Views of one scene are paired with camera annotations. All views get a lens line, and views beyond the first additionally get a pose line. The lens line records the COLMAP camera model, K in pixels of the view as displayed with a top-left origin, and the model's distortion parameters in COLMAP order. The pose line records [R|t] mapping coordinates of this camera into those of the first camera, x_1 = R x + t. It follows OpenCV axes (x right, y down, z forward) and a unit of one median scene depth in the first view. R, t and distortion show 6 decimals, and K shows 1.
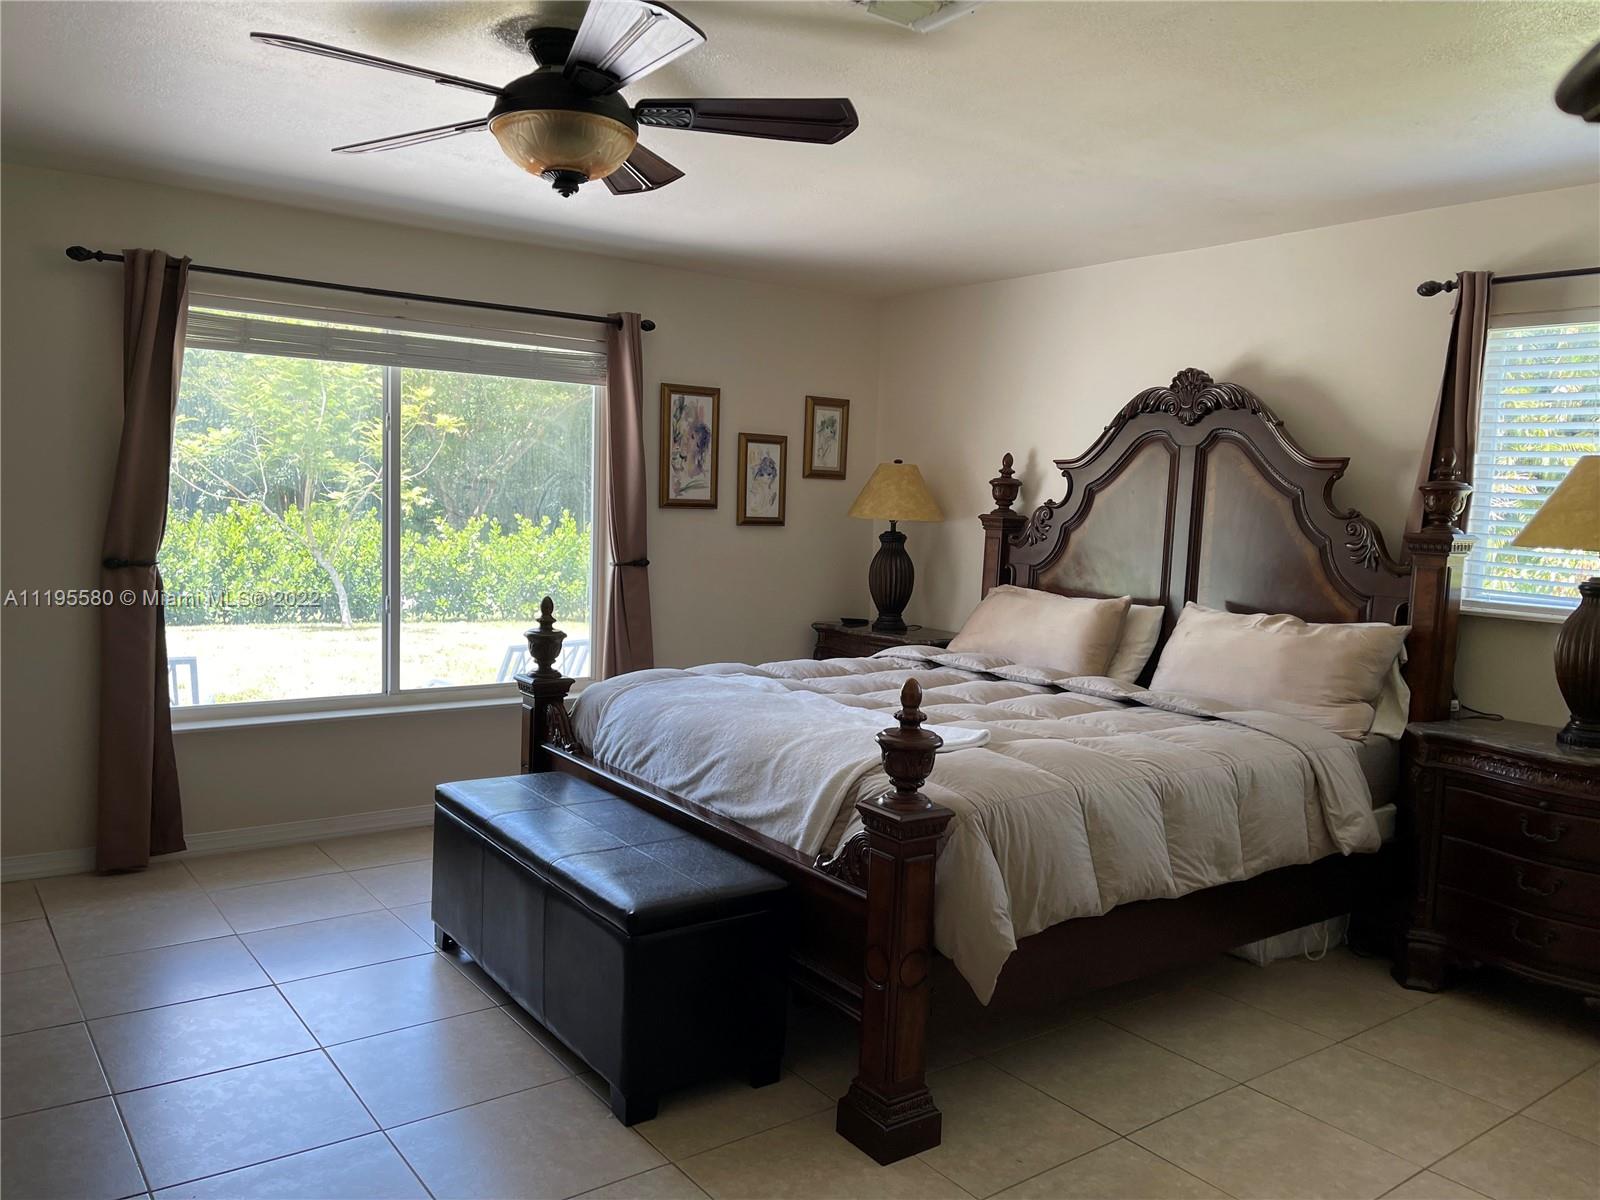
lens RADIAL K [[1215.8, 0, 800.0], [0, 1215.8, 600.0], [0, 0, 1]] dist [0.078238, -0.103215]
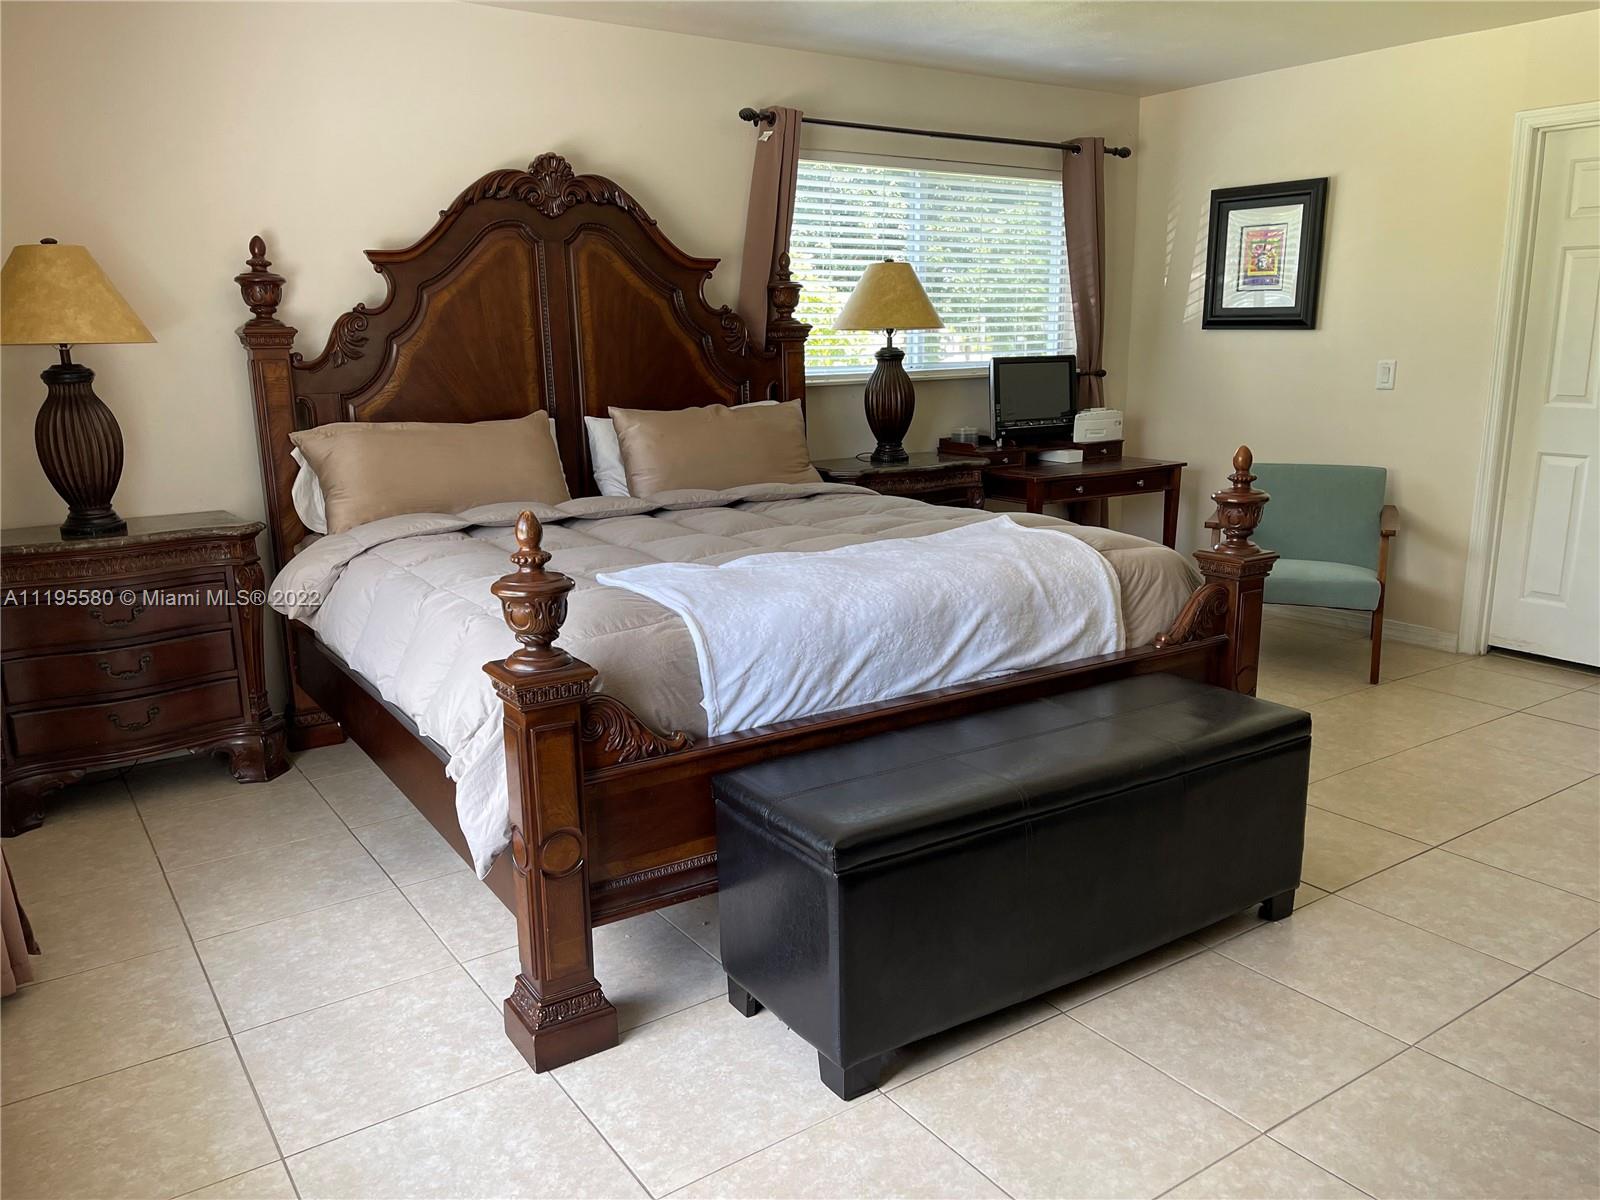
lens RADIAL K [[1215.8, 0, 800.0], [0, 1215.8, 600.0], [0, 0, 1]] dist [0.078238, -0.103215]
pose [[0.028065, -0.251847, 0.967360, -0.811840], [0.096374, 0.963915, 0.248154, -0.095409], [-0.994949, 0.086264, 0.051324, 0.991191]]
